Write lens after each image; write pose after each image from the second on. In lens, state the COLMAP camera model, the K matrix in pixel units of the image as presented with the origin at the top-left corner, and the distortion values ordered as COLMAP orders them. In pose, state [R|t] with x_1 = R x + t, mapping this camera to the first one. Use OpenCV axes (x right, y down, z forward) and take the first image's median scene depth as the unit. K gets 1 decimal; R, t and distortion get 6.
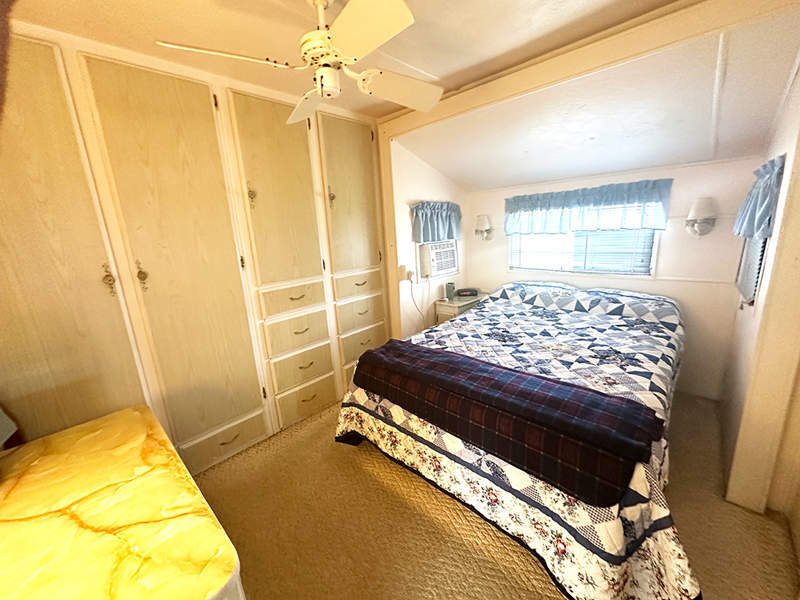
lens RADIAL K [[322.0, 0, 397.6], [0, 322.0, 298.3], [0, 0, 1]] dist [0.000094, 0.000001]
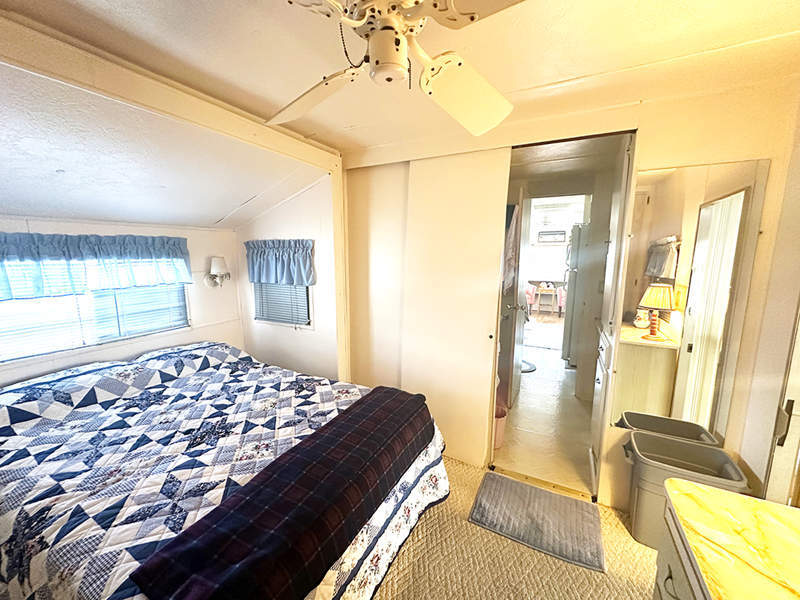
lens RADIAL K [[322.0, 0, 397.6], [0, 322.0, 298.3], [0, 0, 1]] dist [0.000094, 0.000001]
pose [[-0.275574, -0.081870, 0.957787, -0.443512], [0.224753, 0.963263, 0.147003, -0.179455], [-0.934636, 0.255776, -0.247050, 0.670508]]
